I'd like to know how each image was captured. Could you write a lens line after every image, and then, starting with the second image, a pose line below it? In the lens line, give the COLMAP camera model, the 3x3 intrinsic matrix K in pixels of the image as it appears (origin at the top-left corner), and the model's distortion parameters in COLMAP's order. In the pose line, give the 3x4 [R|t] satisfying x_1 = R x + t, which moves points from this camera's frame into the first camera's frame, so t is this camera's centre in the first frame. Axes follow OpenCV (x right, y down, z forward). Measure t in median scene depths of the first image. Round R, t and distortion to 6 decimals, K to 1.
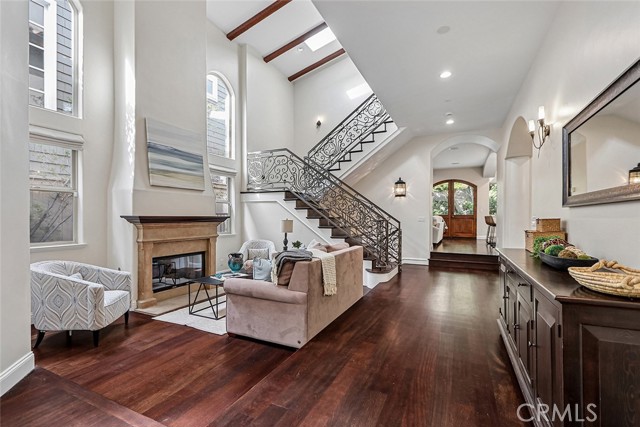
lens RADIAL K [[291.2, 0, 317.5], [0, 291.2, 217.4], [0, 0, 1]] dist [0.000827, -0.000668]
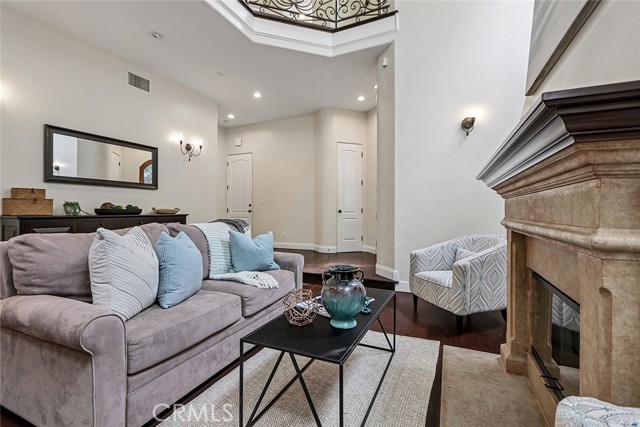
lens RADIAL K [[291.2, 0, 317.5], [0, 291.2, 212.6], [0, 0, 1]] dist [0.000827, -0.000668]
pose [[-0.999498, -0.002478, -0.031587, -0.209545], [-0.002704, 0.999971, 0.007102, 0.048098], [0.031568, 0.007184, -0.999476, 1.205166]]
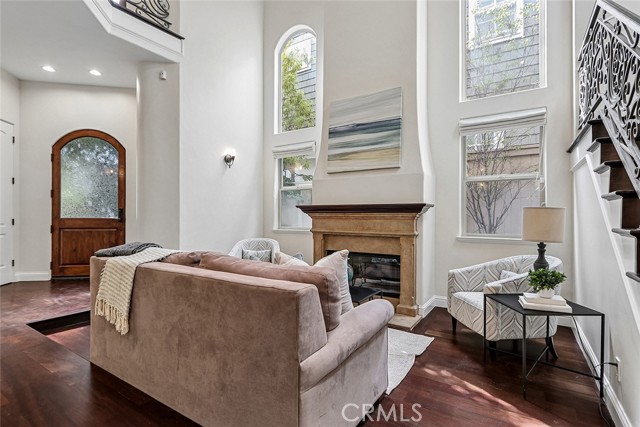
lens RADIAL K [[317.6, 0, 312.0], [0, 317.6, 217.4], [0, 0, 1]] dist [0.002801, 0.001194]
pose [[-0.140045, 0.001462, -0.990144, 0.395554], [-0.005057, 0.999985, 0.002192, 0.026756], [0.990132, 0.005315, -0.140035, 0.934069]]
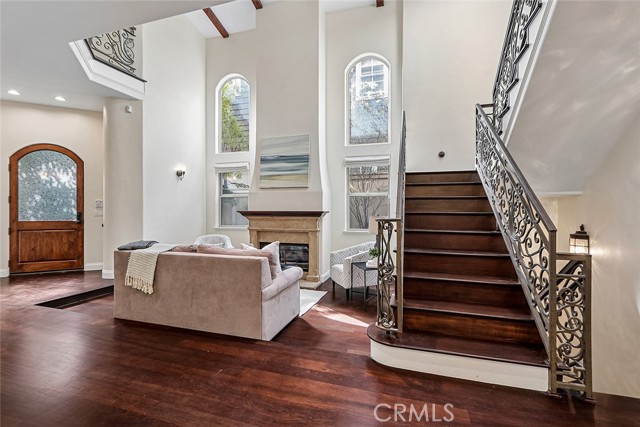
lens RADIAL K [[291.2, 0, 315.2], [0, 291.2, 212.8], [0, 0, 1]] dist [0.000827, -0.000668]
pose [[0.134718, 0.004140, -0.990875, 0.690851], [-0.002317, 0.999990, 0.003863, -0.001945], [0.990881, 0.001775, 0.134726, 0.915010]]
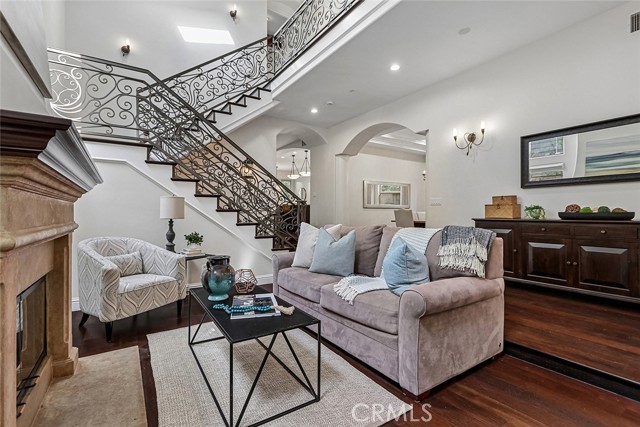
lens RADIAL K [[291.2, 0, 307.3], [0, 291.2, 212.8], [0, 0, 1]] dist [0.000827, -0.000668]
pose [[0.522808, 0.002434, 0.852447, -0.536875], [-0.000705, 0.999997, -0.002423, 0.048054], [-0.852450, 0.000666, 0.522808, 0.569290]]
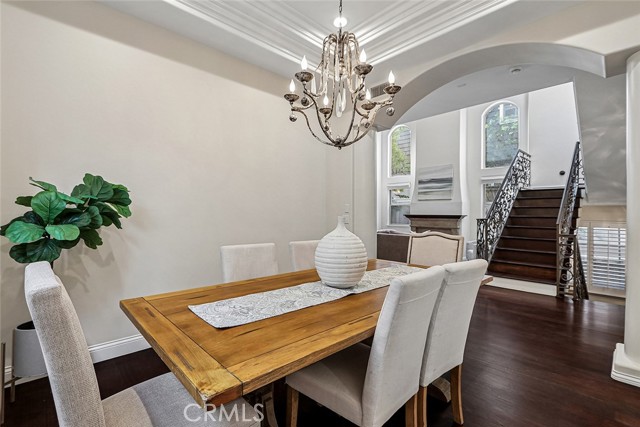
lens RADIAL K [[291.2, 0, 320.0], [0, 291.2, 214.5], [0, 0, 1]] dist [0.000827, -0.000668]
pose [[-0.349204, -0.004308, -0.937037, 1.421195], [-0.011197, 0.999937, -0.000424, 0.002062], [0.936980, 0.010344, -0.349230, 0.914596]]
